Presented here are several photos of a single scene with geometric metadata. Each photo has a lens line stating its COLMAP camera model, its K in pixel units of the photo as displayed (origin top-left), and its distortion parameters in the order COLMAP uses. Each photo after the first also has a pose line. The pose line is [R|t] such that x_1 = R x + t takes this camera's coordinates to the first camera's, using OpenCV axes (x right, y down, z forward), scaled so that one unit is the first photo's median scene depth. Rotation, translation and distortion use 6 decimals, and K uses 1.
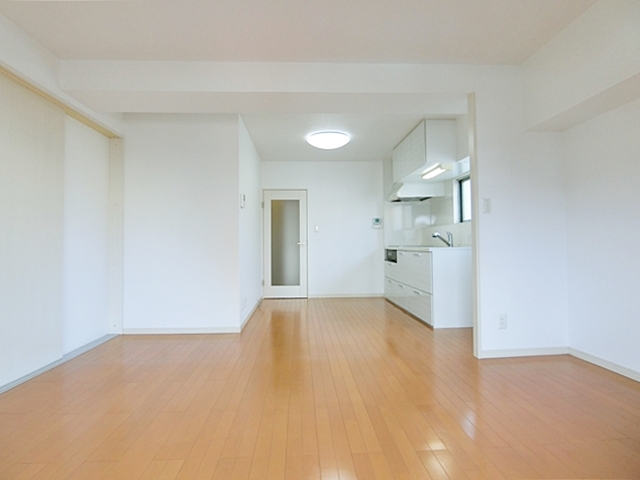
lens RADIAL K [[363.2, 0, 318.0], [0, 363.2, 238.2], [0, 0, 1]] dist [0.000072, -0.001884]
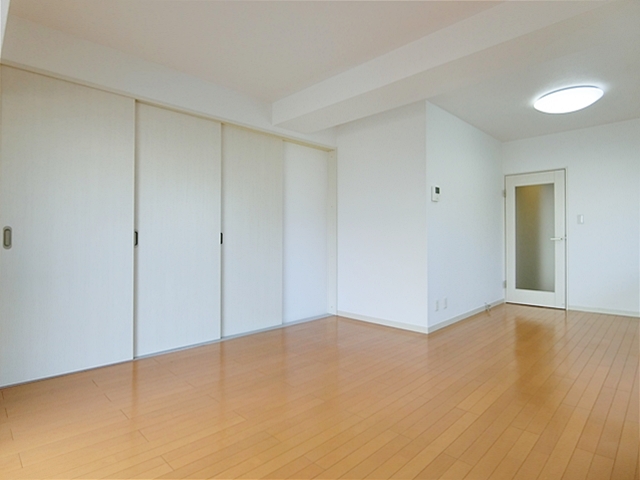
lens RADIAL K [[363.2, 0, 321.0], [0, 363.2, 234.2], [0, 0, 1]] dist [0.000072, -0.001884]
pose [[0.684481, 0.000760, -0.729030, 0.177974], [0.007533, 0.999939, 0.008115, -0.005488], [0.728991, -0.011047, 0.684434, 0.097224]]
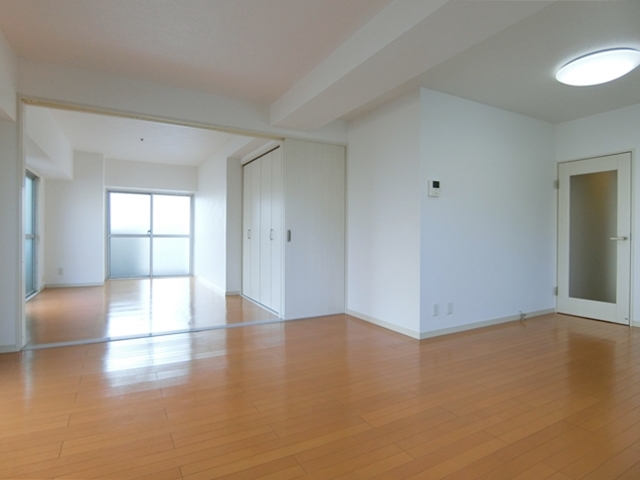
lens RADIAL K [[363.2, 0, 321.8], [0, 363.2, 237.4], [0, 0, 1]] dist [0.000072, -0.001884]
pose [[0.456264, 0.016046, -0.889700, 0.284687], [0.007783, 0.999727, 0.022022, -0.004927], [0.889810, -0.016972, 0.456015, 0.248151]]
